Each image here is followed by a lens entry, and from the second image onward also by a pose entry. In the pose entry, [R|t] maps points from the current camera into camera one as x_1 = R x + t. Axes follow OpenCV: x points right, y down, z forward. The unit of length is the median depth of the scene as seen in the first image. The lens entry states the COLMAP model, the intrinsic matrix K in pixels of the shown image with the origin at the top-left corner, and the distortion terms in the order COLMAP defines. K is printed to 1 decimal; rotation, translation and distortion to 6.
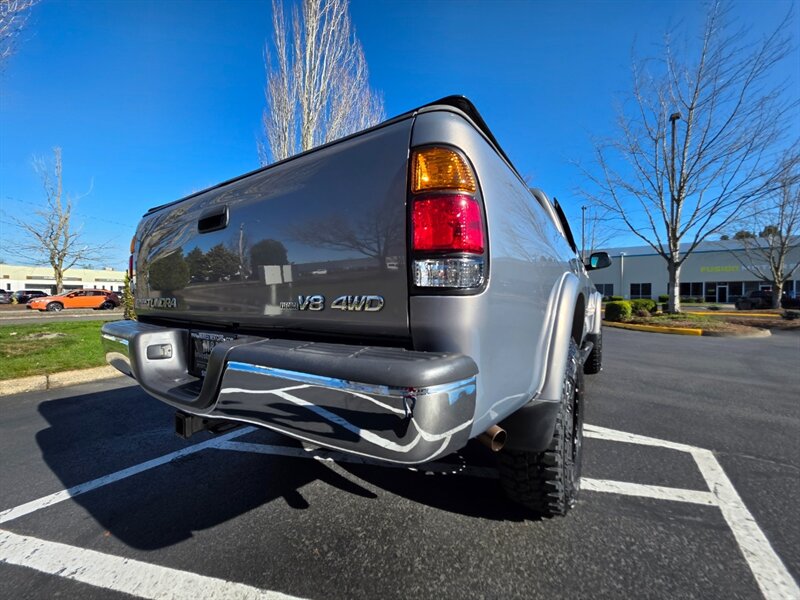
lens RADIAL K [[320.8, 0, 397.8], [0, 320.8, 300.8], [0, 0, 1]] dist [0.000792, 0.000794]
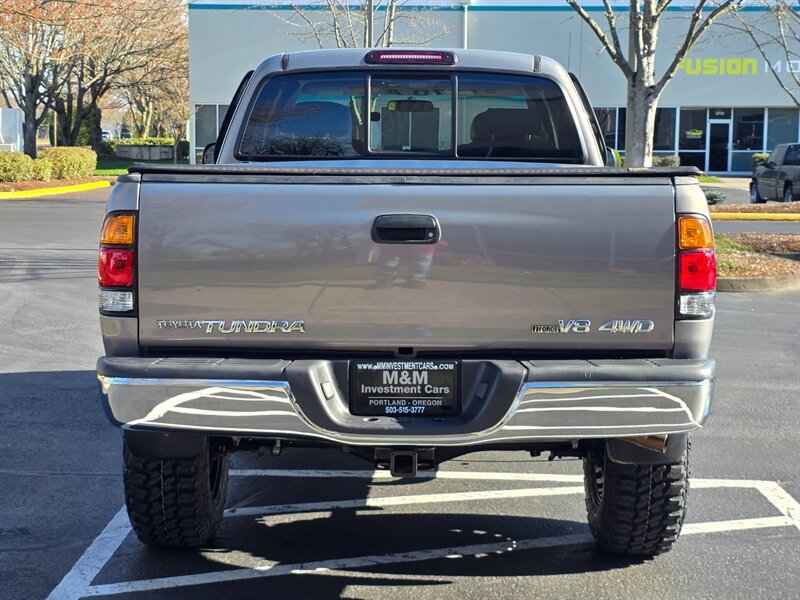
lens RADIAL K [[1504.6, 0, 372.9], [0, 1504.6, 288.9], [0, 0, 1]] dist [0.080294, 0.000000]
pose [[0.839510, -0.051425, 0.540905, -1.929753], [0.002377, 0.995849, 0.090989, -0.315037], [-0.543339, -0.075100, 0.836148, -1.577650]]
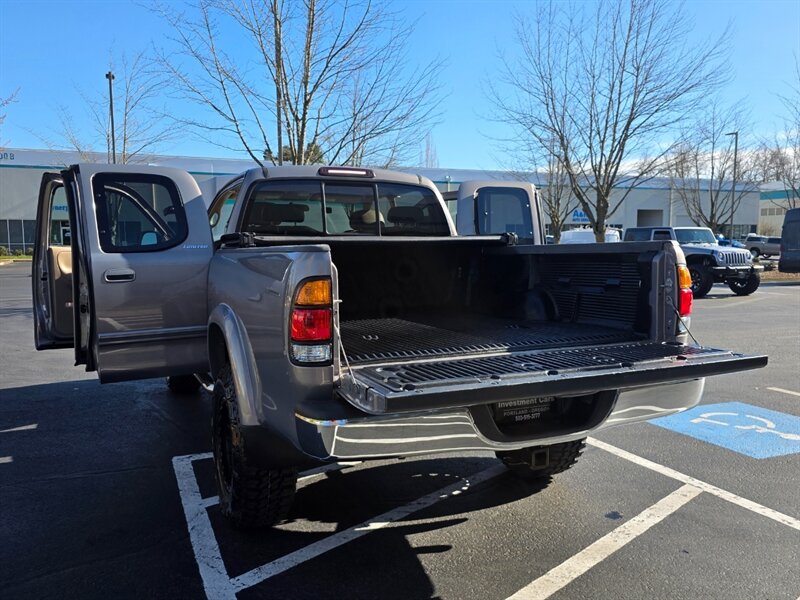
lens RADIAL K [[675.1, 0, 401.2], [0, 675.1, 315.4], [0, 0, 1]] dist [0.056476, -0.050835]
pose [[0.526133, -0.101396, 0.844336, -1.942924], [0.016417, 0.993892, 0.109127, -0.277560], [-0.850244, -0.043554, 0.524584, 0.084406]]
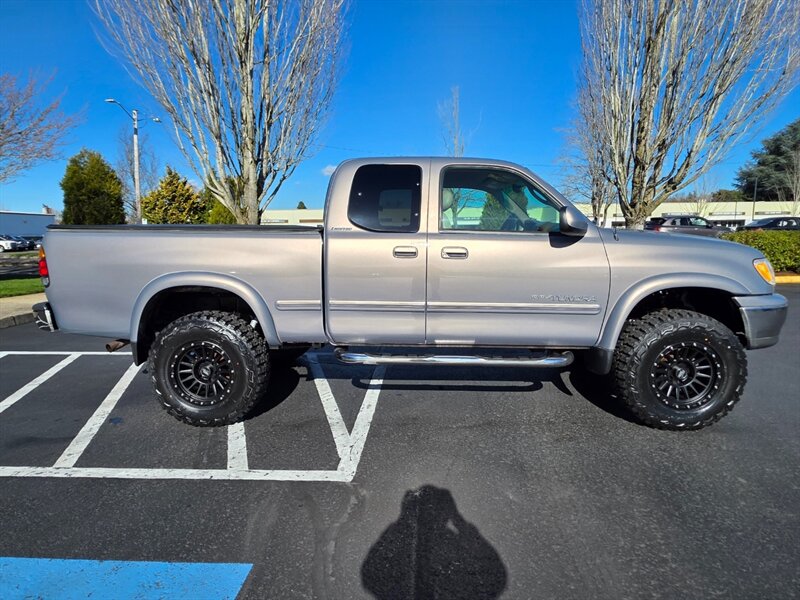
lens RADIAL K [[478.9, 0, 392.1], [0, 478.9, 297.7], [0, 0, 1]] dist [0.002799, 0.001128]
pose [[0.513848, 0.104566, -0.851485, 2.671176], [0.001549, 0.992429, 0.122809, -0.215916], [0.857880, -0.064424, 0.509796, 0.626869]]
